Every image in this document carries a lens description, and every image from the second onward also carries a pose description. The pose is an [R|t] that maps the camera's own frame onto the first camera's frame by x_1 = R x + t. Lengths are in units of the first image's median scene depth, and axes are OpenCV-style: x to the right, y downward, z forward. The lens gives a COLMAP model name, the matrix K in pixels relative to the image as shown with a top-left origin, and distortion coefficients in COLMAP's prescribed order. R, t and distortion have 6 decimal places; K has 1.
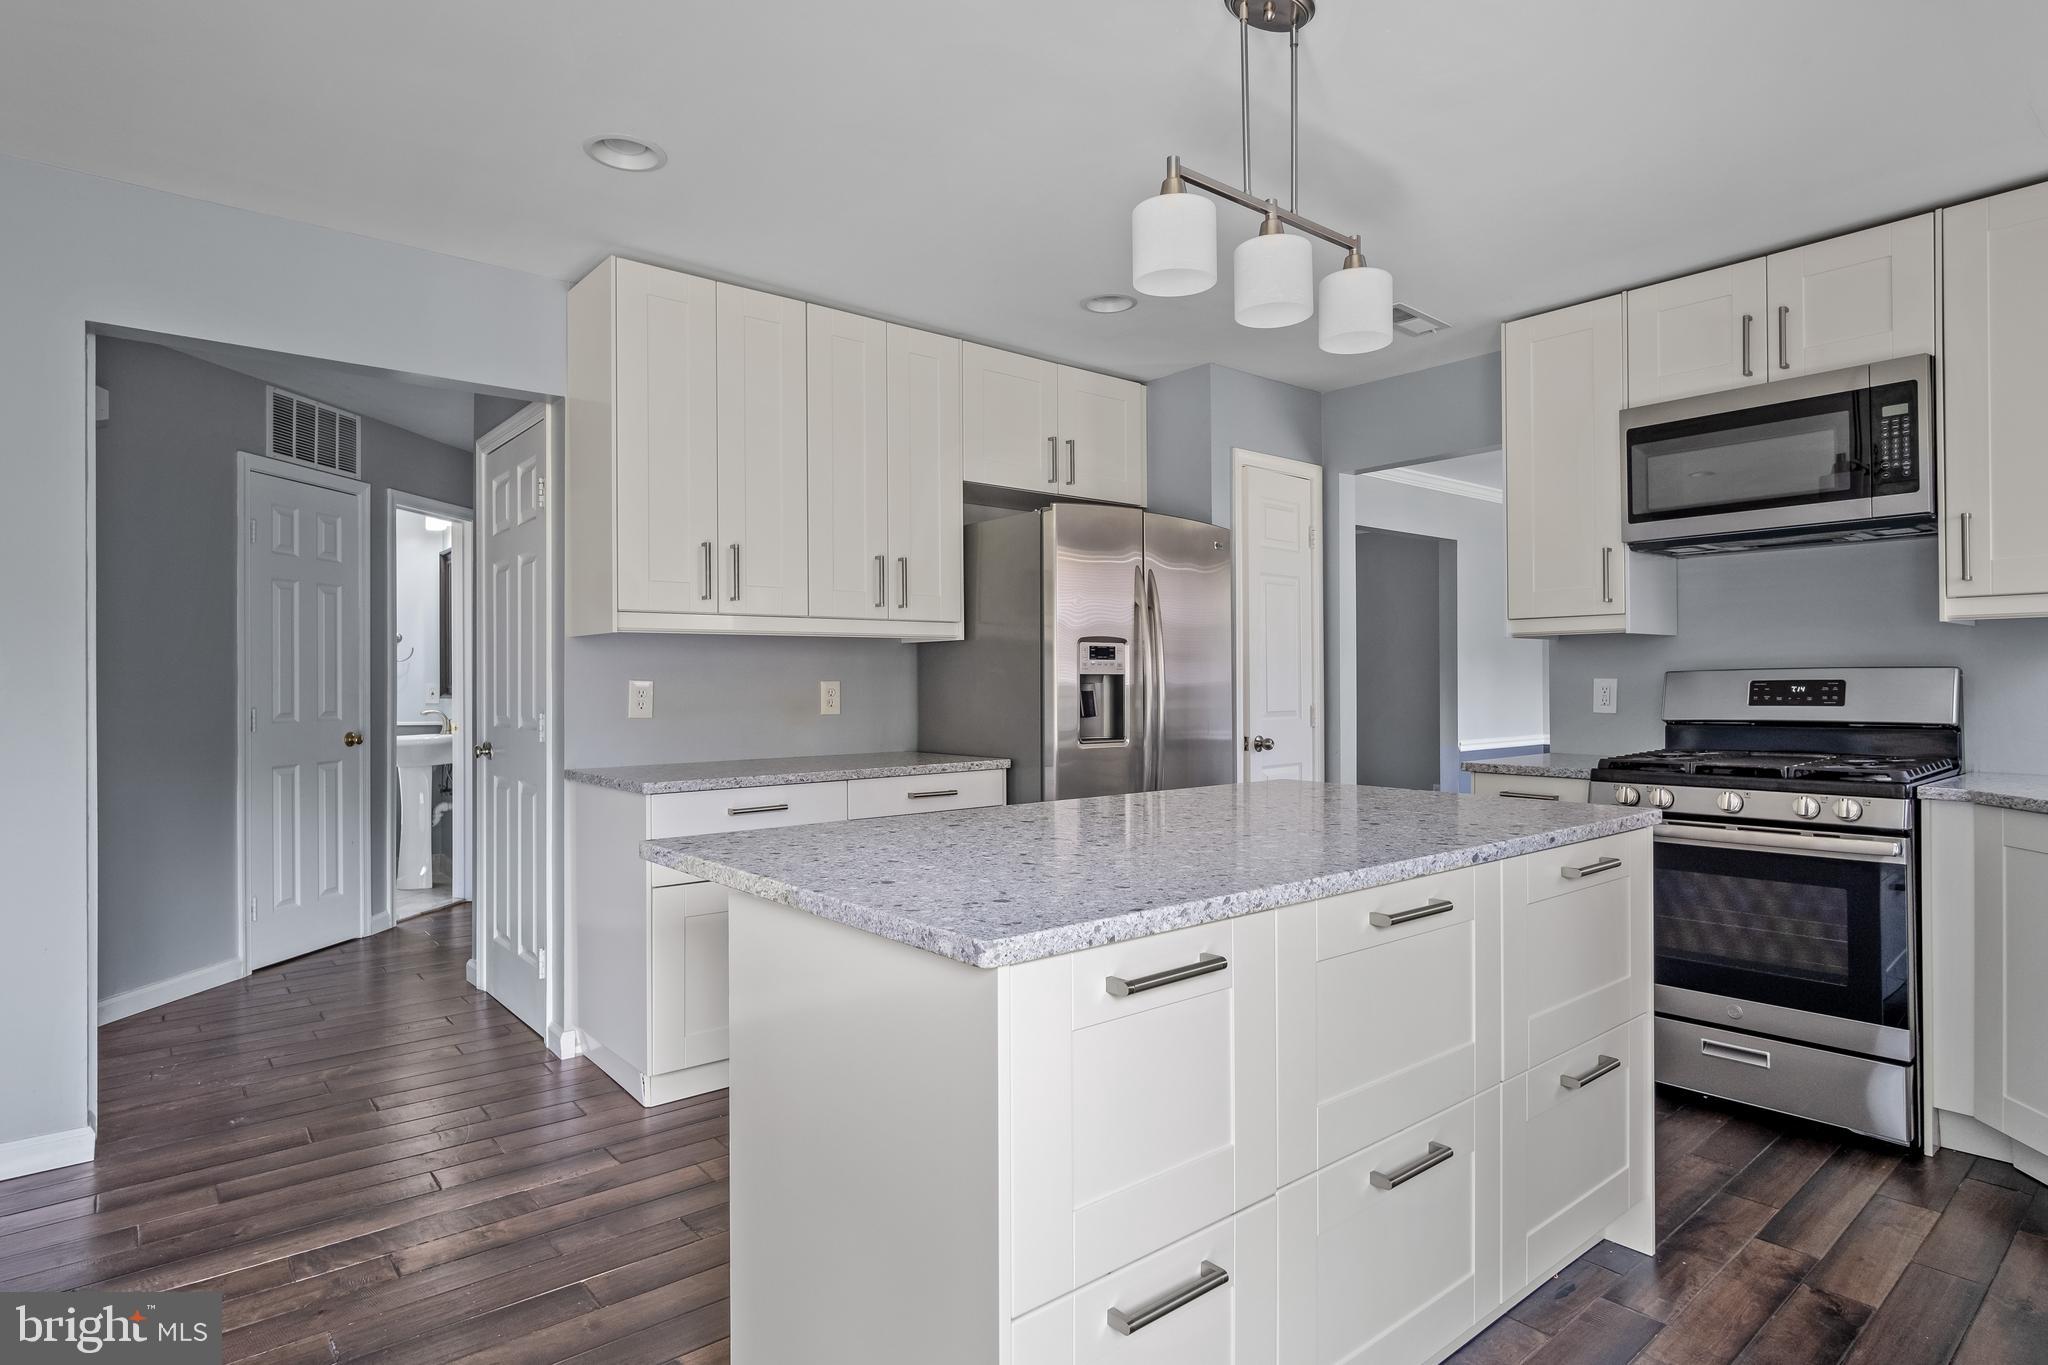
lens RADIAL K [[1090.4, 0, 1035.5], [0, 1090.4, 672.7], [0, 0, 1]] dist [-0.013637, 0.007103]
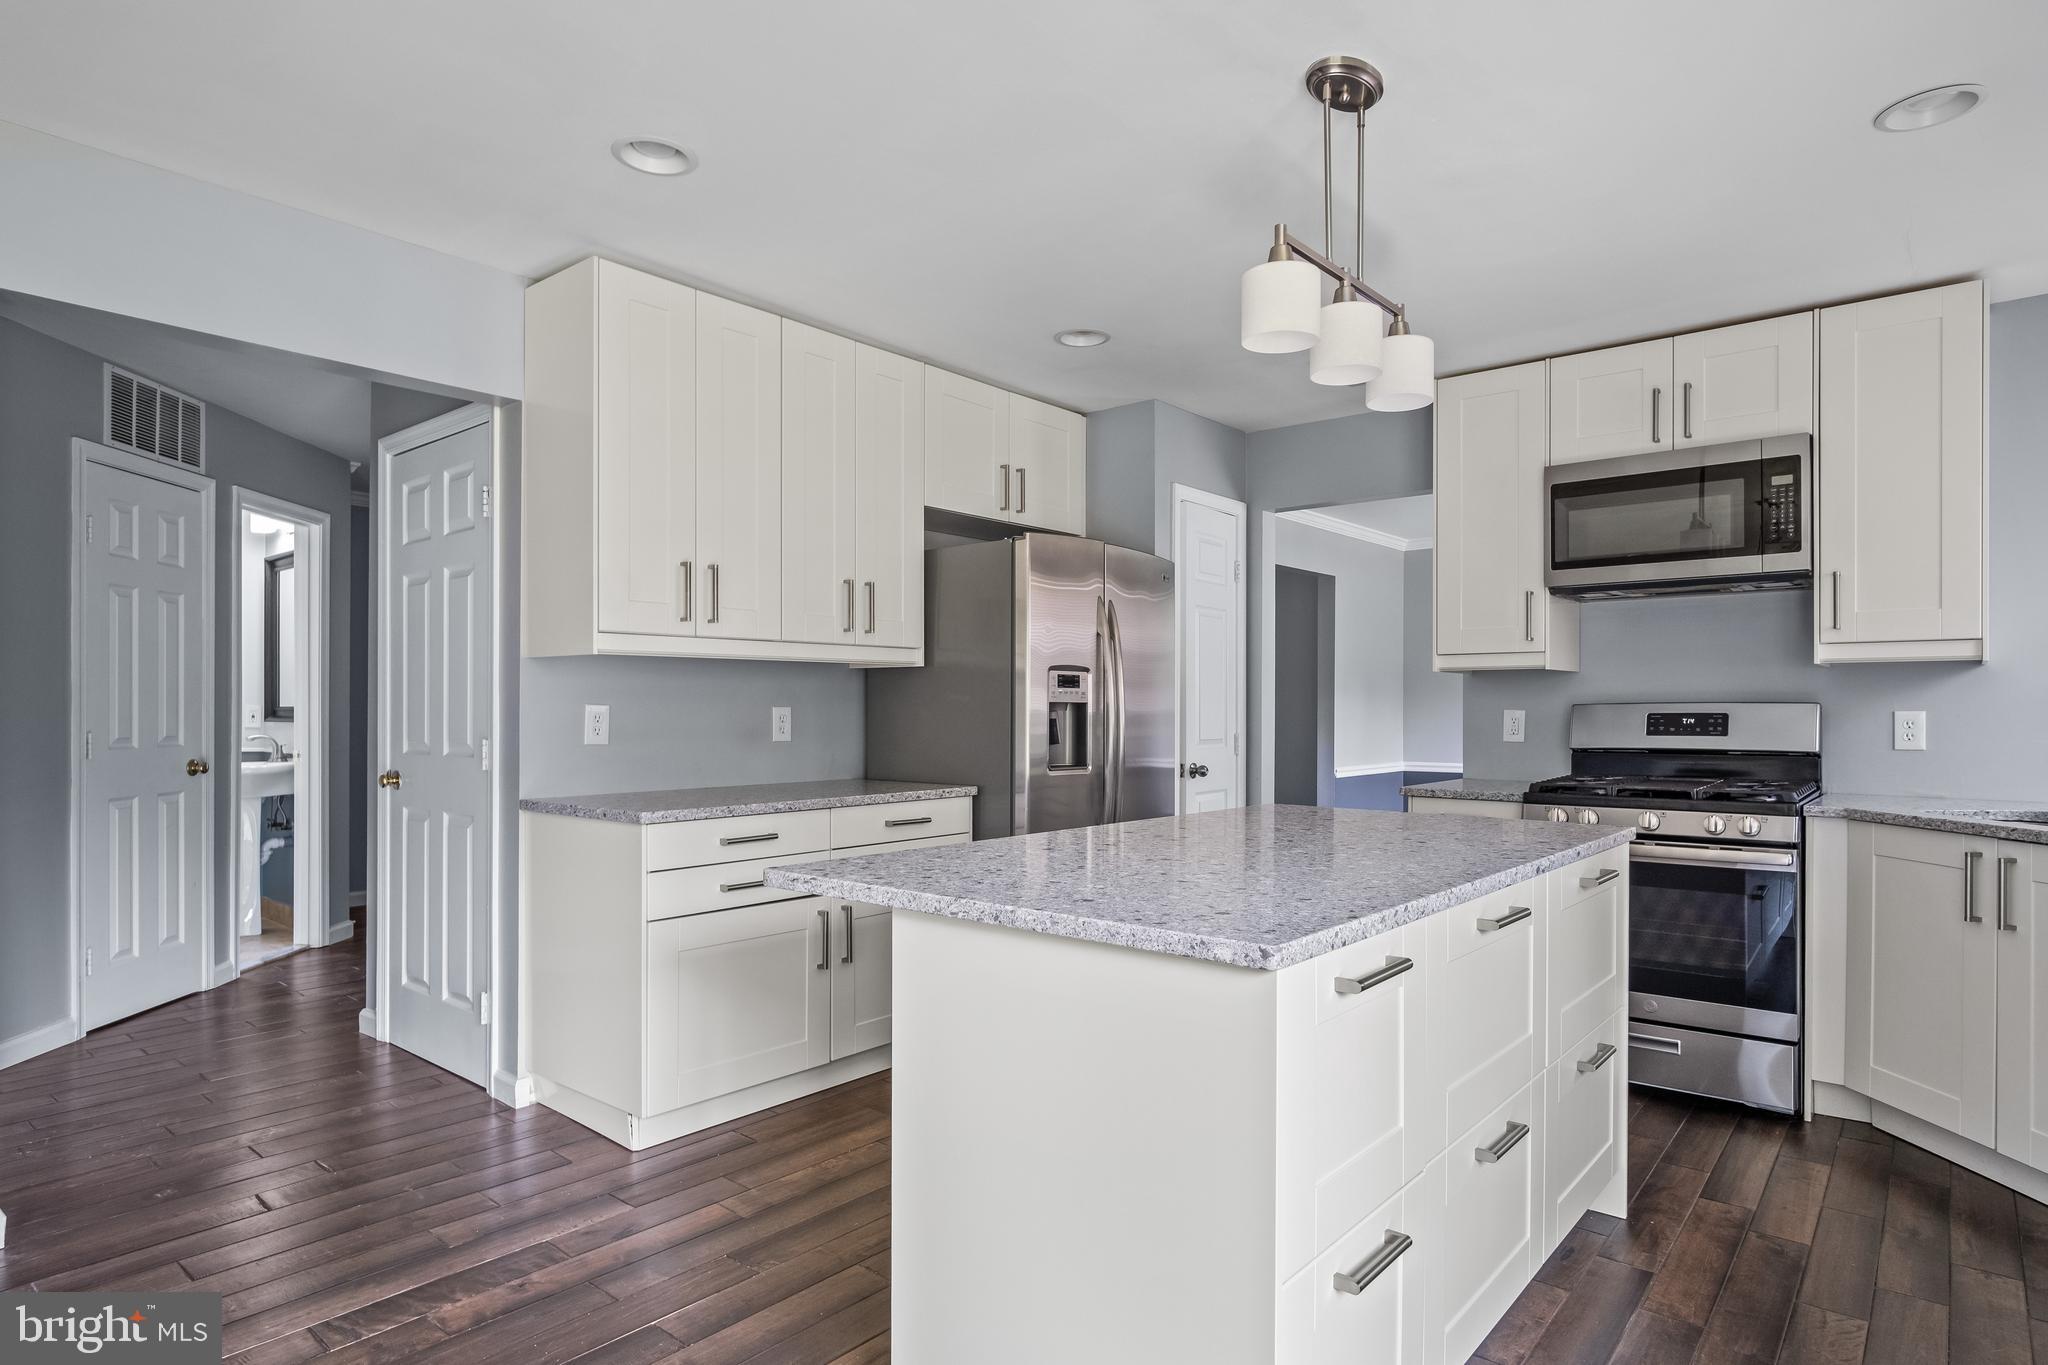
lens RADIAL K [[1121.4, 0, 1049.7], [0, 1121.4, 705.2], [0, 0, 1]] dist [-0.007626, 0.000904]
pose [[0.983937, 0.008092, 0.178335, -0.158031], [-0.009187, 0.999944, 0.005314, -0.001489], [-0.178282, -0.006867, 0.983956, -0.028925]]
